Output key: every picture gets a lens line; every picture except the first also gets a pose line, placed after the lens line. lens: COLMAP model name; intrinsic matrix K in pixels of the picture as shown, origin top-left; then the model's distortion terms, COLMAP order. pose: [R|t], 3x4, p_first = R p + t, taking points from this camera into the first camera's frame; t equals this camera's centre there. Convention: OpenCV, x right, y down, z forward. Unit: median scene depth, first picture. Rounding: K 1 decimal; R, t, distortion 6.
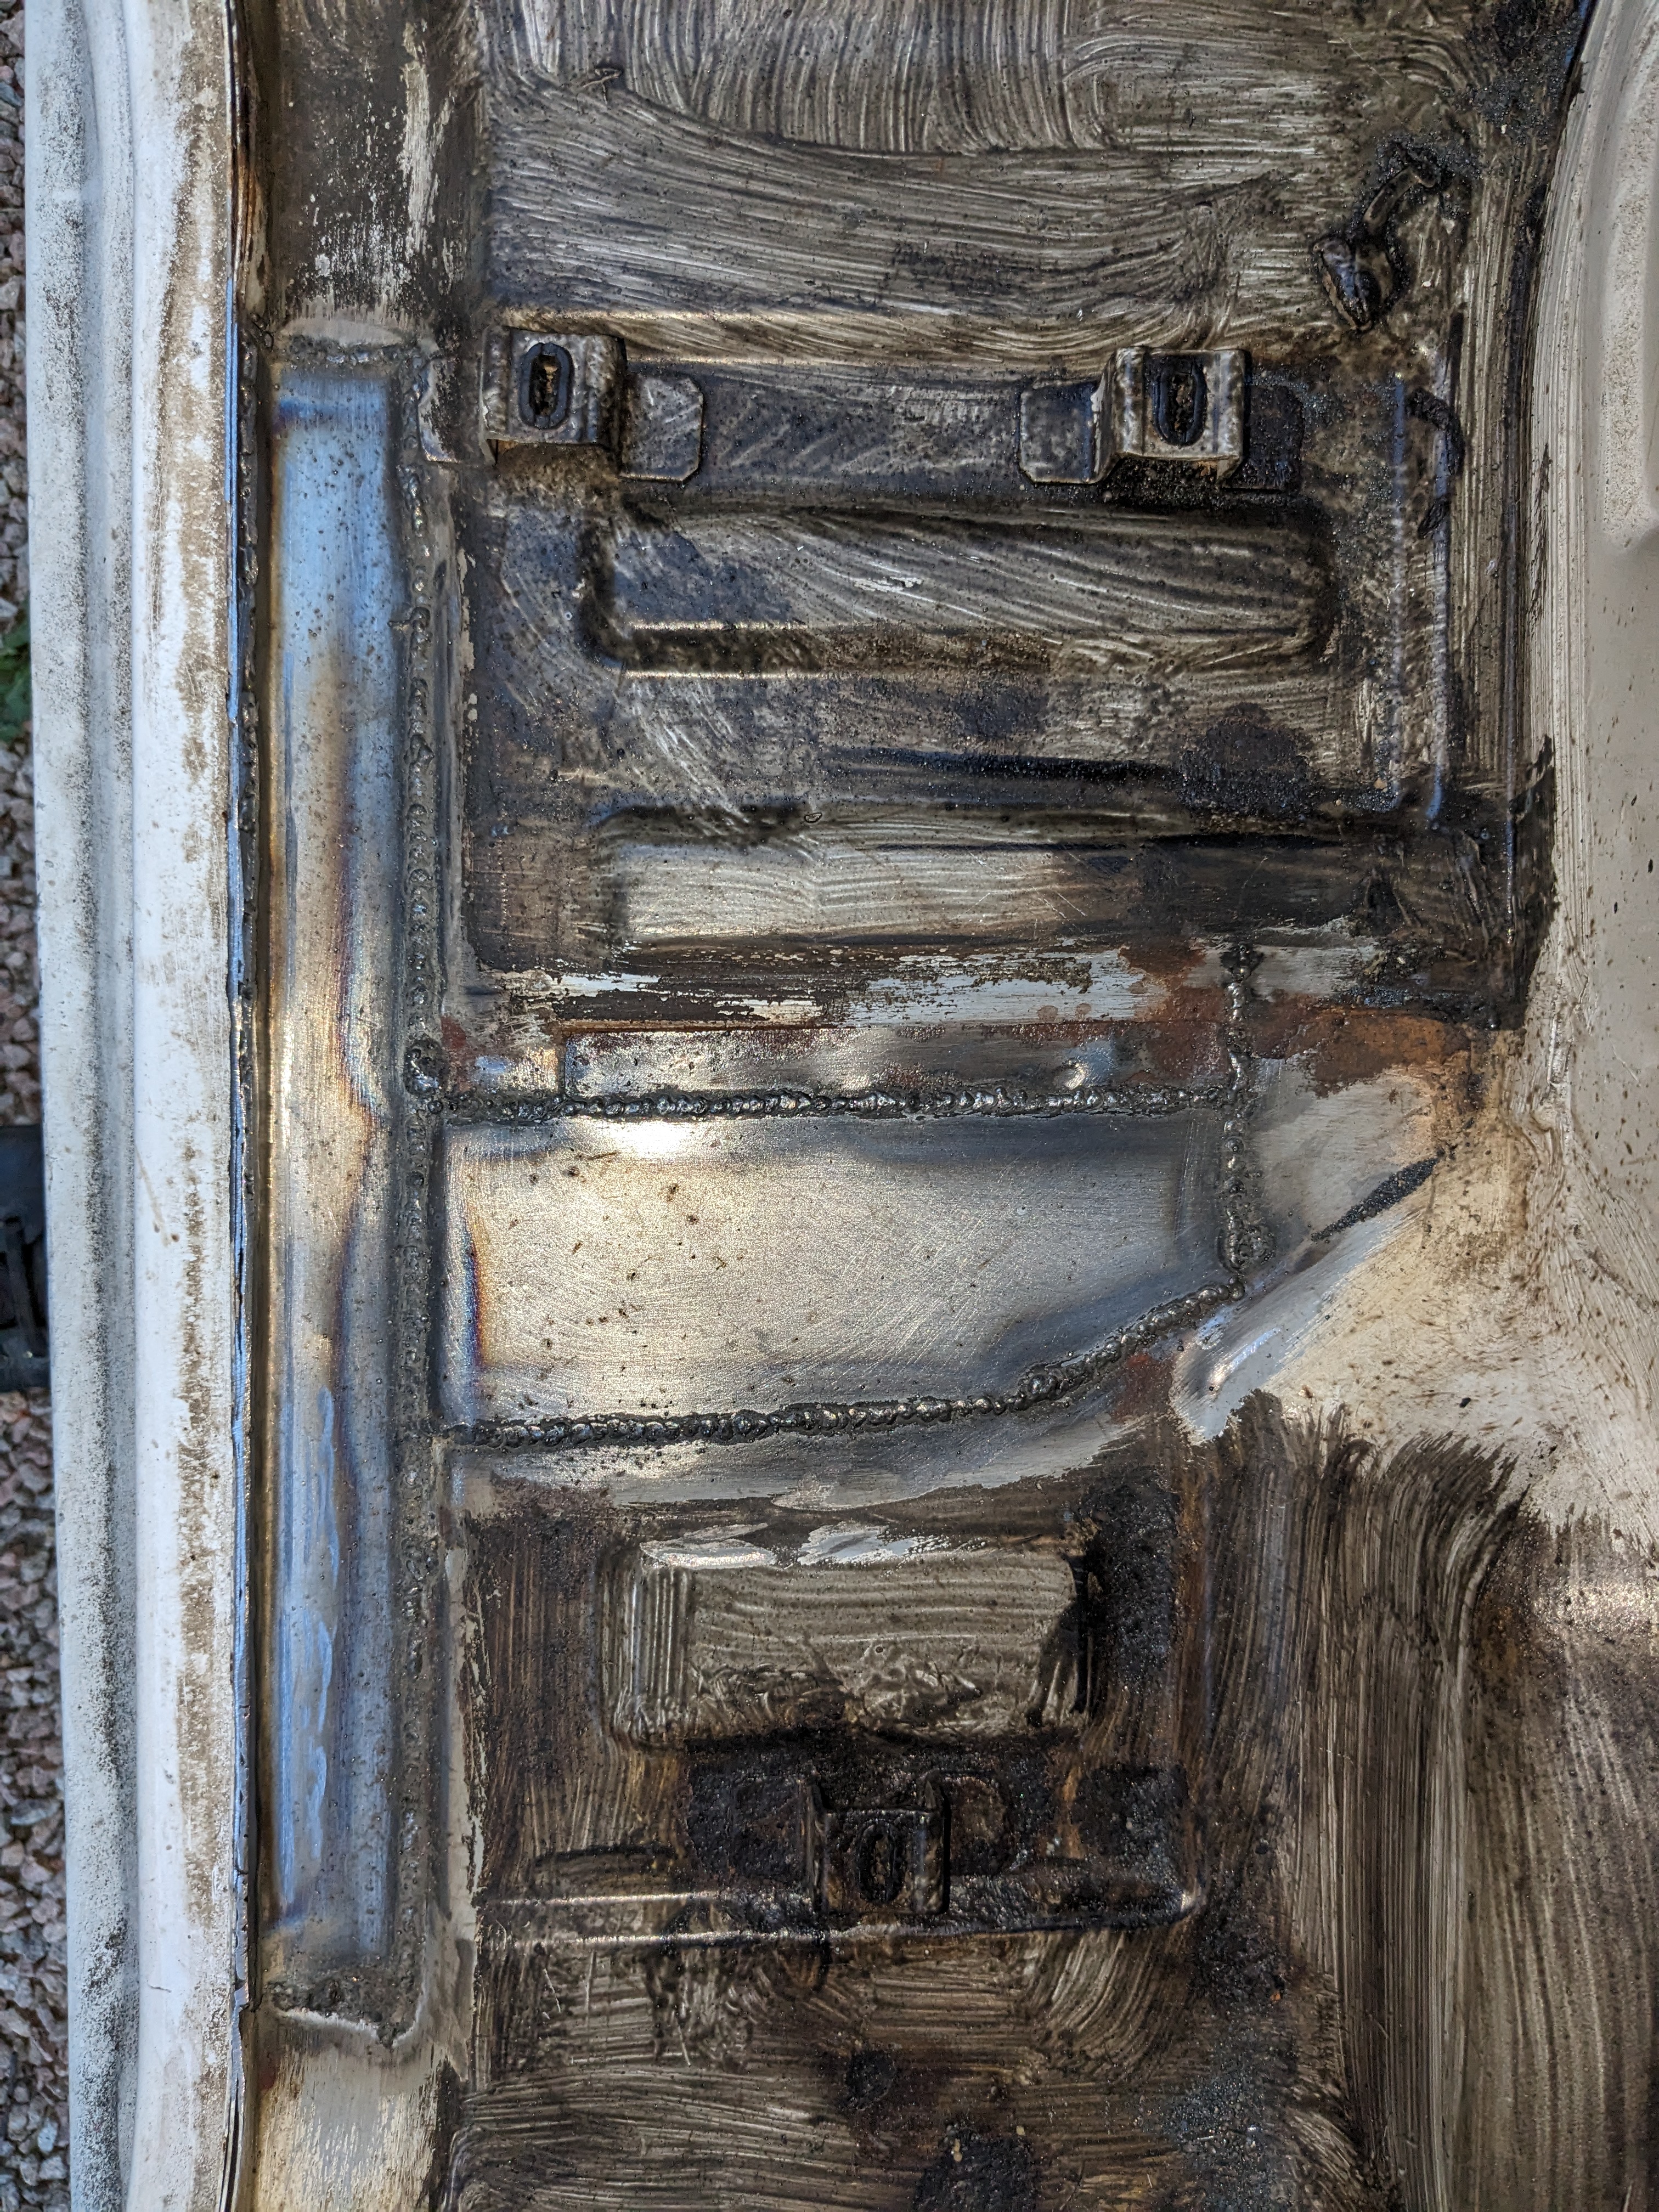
lens RADIAL K [[1753.3, 0, 815.2], [0, 1753.3, 1103.1], [0, 0, 1]] dist [0.032114, -0.066359]
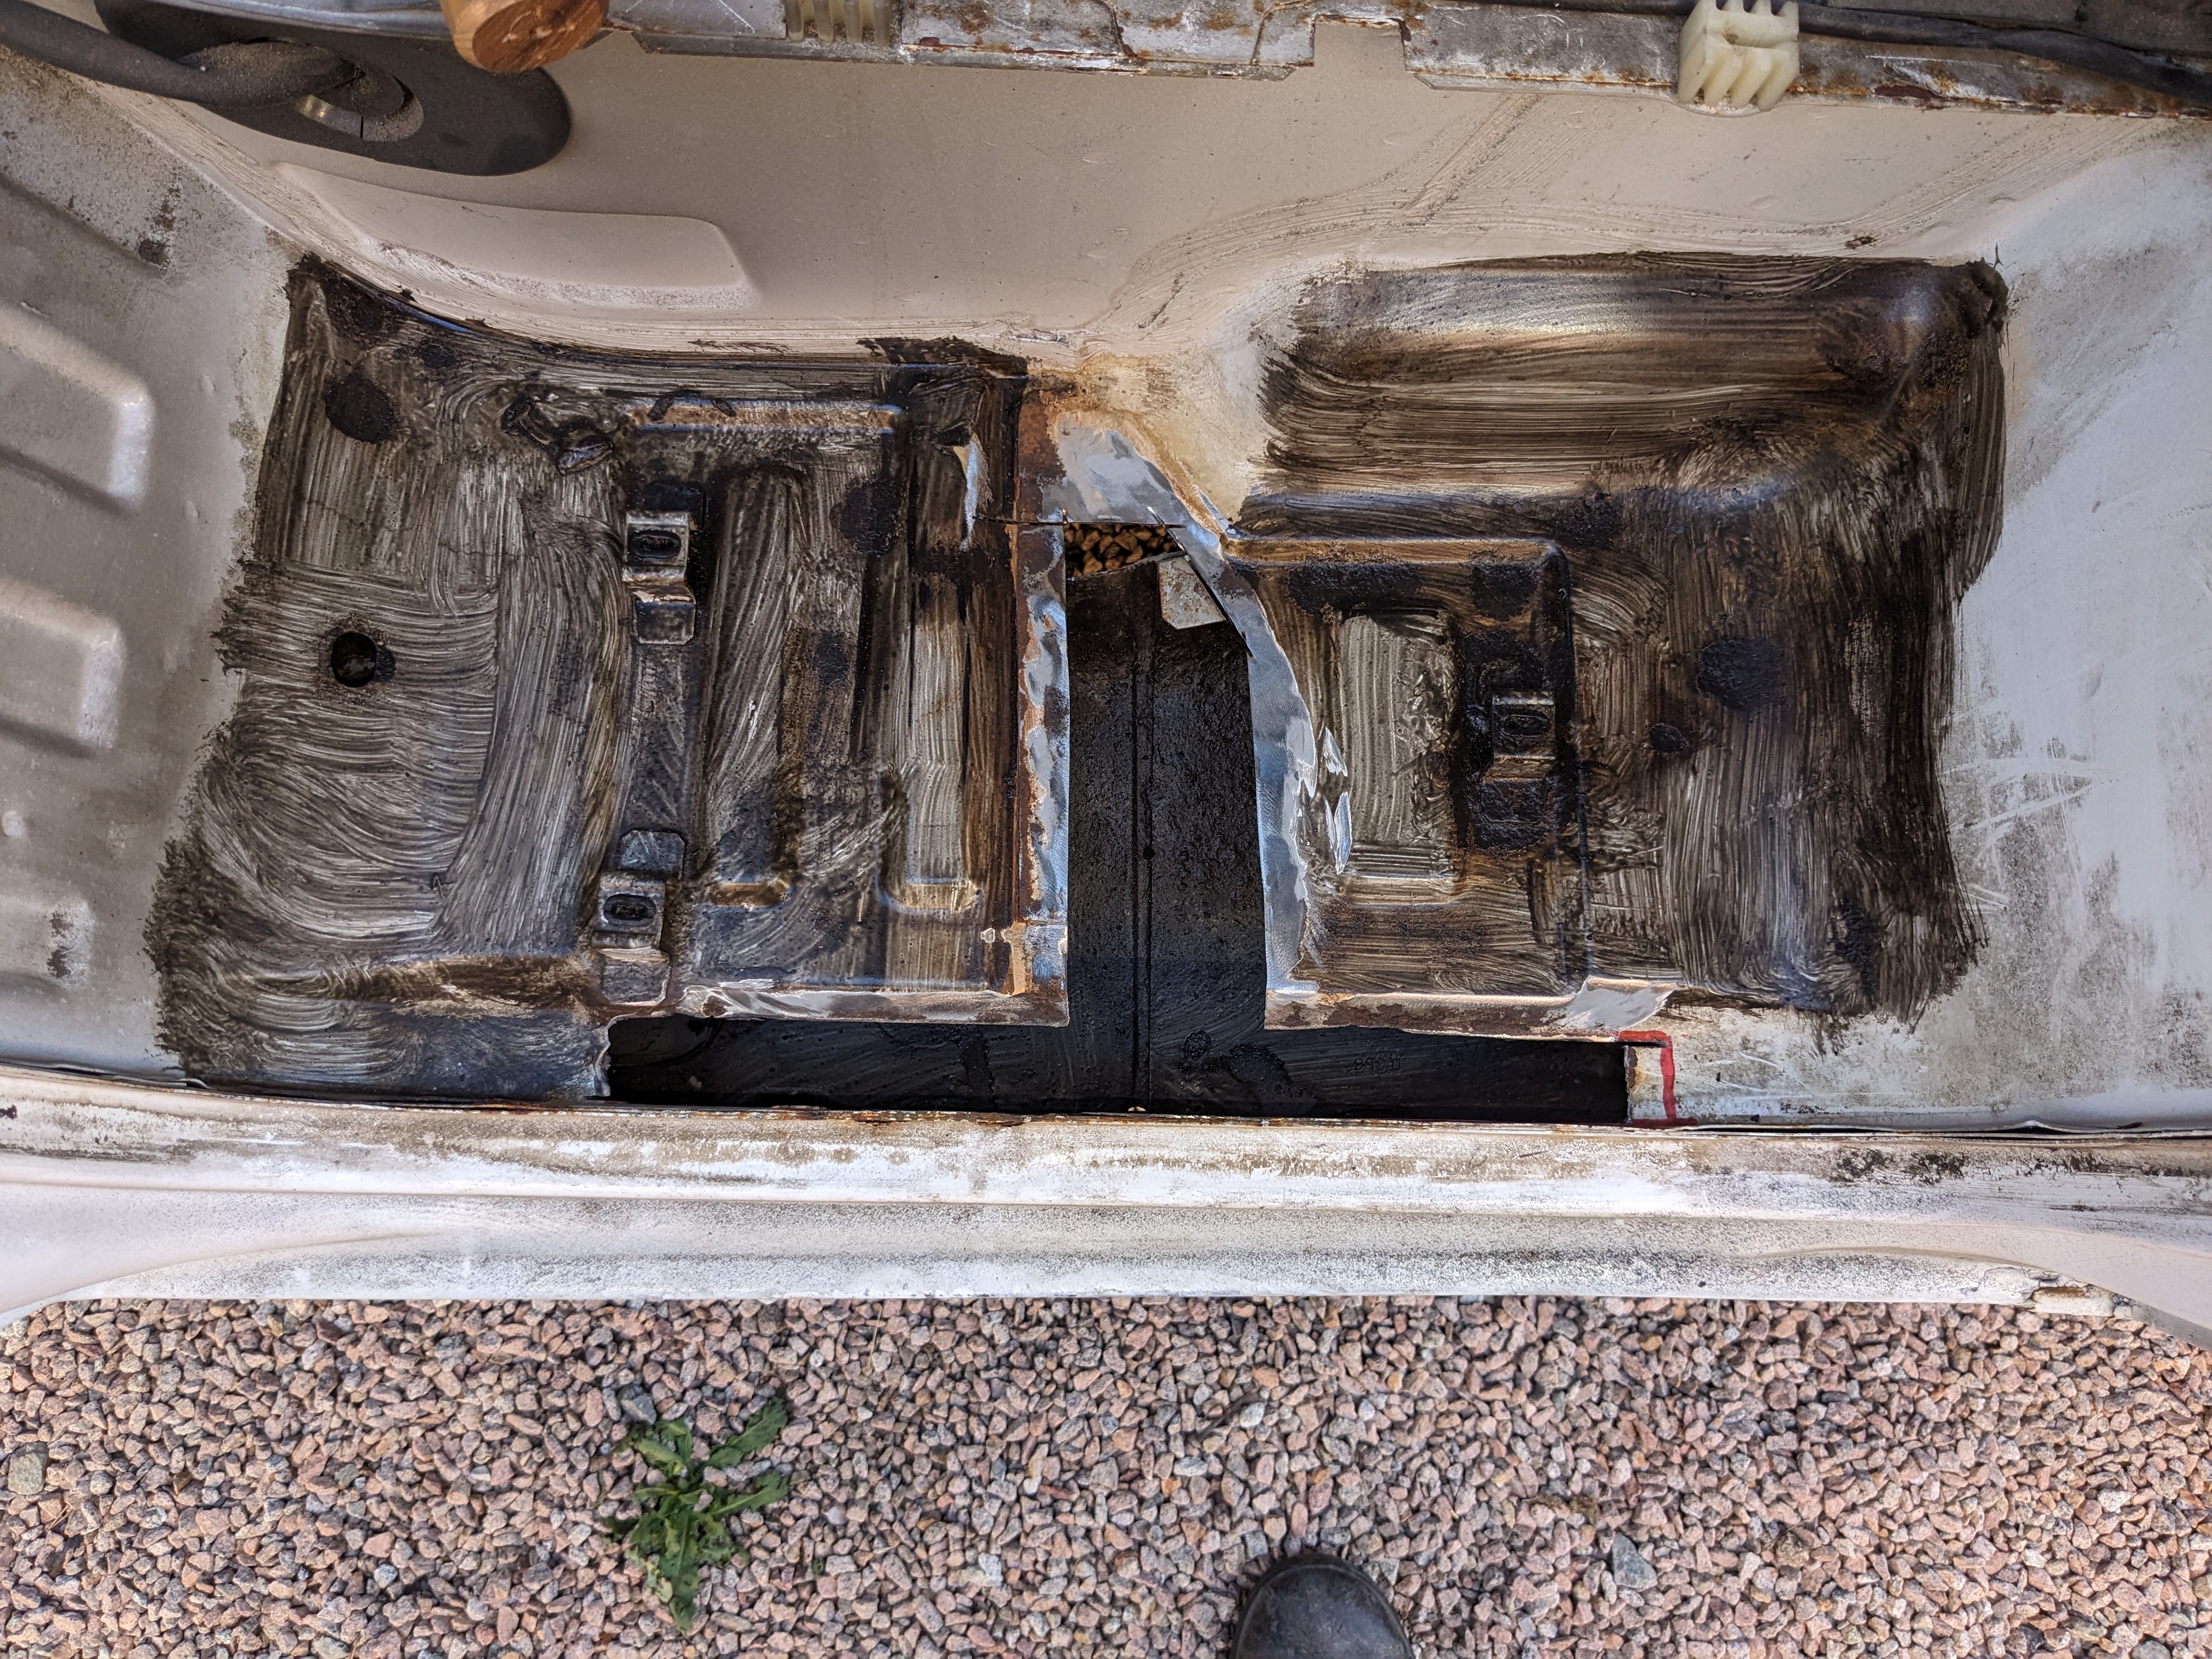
lens RADIAL K [[1753.3, 0, 1106.5], [0, 1753.3, 830.7], [0, 0, 1]] dist [0.032114, -0.066359]
pose [[0.007224, -0.987813, 0.155479, -0.315416], [0.999860, 0.004793, -0.016007, 0.065207], [0.015067, 0.155573, 0.987710, -0.609976]]
